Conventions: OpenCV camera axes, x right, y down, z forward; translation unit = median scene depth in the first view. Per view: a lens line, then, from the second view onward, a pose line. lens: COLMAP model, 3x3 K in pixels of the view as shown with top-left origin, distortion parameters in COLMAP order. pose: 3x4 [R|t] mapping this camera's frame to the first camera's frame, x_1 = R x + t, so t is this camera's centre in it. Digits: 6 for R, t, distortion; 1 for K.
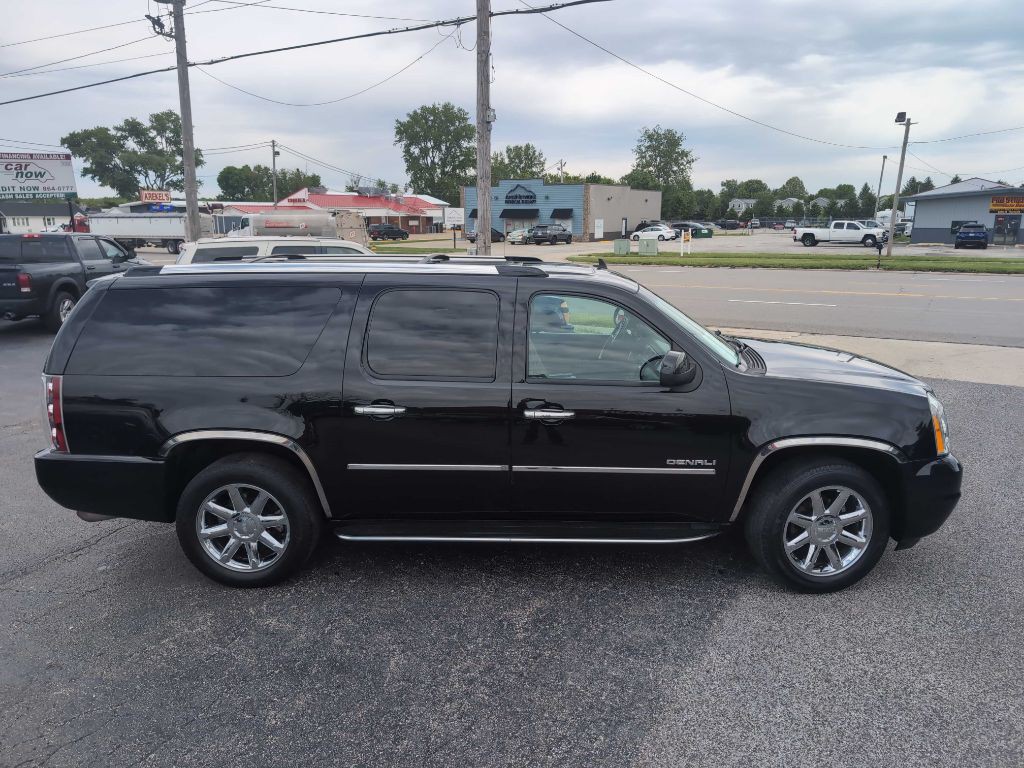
lens RADIAL K [[707.9, 0, 512.0], [0, 707.9, 384.0], [0, 0, 1]] dist [0.020268, -0.017067]
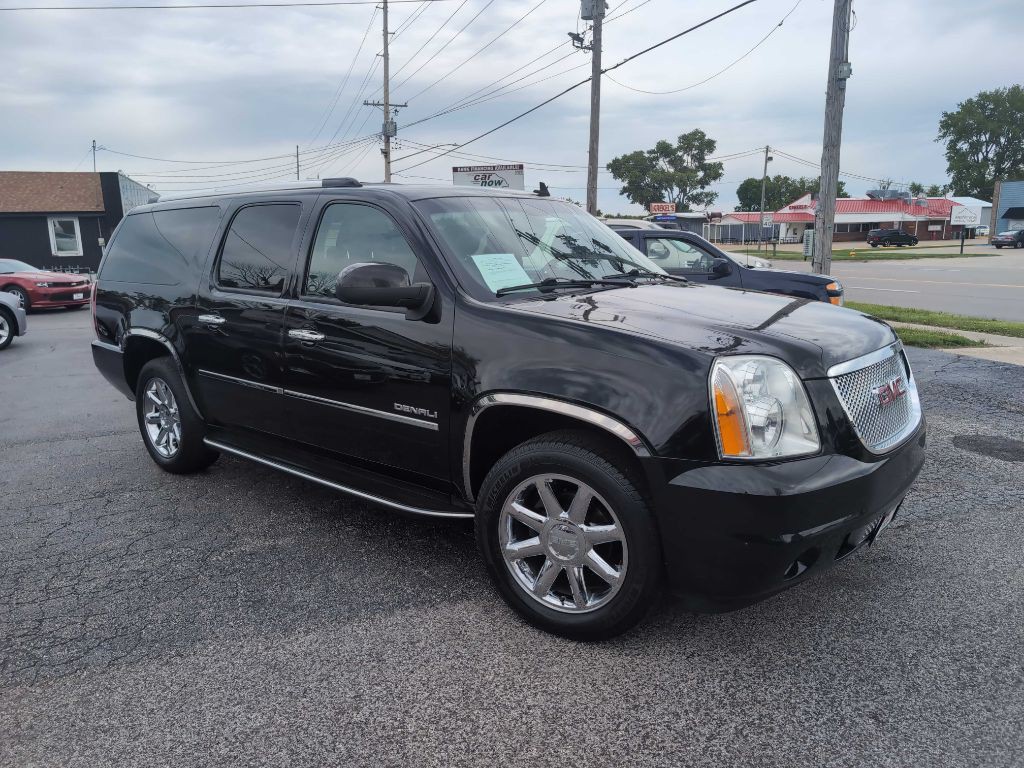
lens RADIAL K [[714.2, 0, 516.8], [0, 714.2, 377.5], [0, 0, 1]] dist [0.007240, -0.001640]
pose [[0.782690, 0.109939, -0.612625, 0.163652], [-0.124716, 0.992016, 0.018685, 0.009078], [0.609789, 0.061780, 0.790153, 0.088659]]
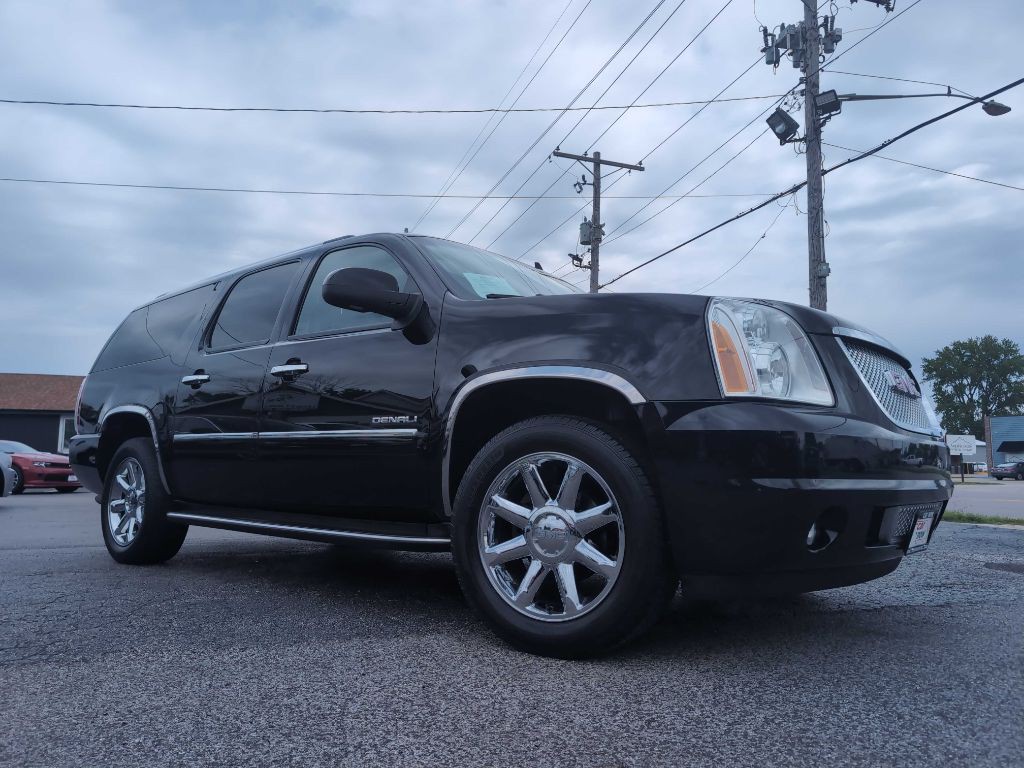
lens RADIAL K [[715.0, 0, 513.7], [0, 715.0, 378.0], [0, 0, 1]] dist [0.004033, -0.000519]
pose [[0.778371, -0.067105, -0.624208, 0.161573], [-0.149109, 0.946060, -0.287641, 0.052389], [0.609840, 0.316967, 0.726380, 0.105578]]
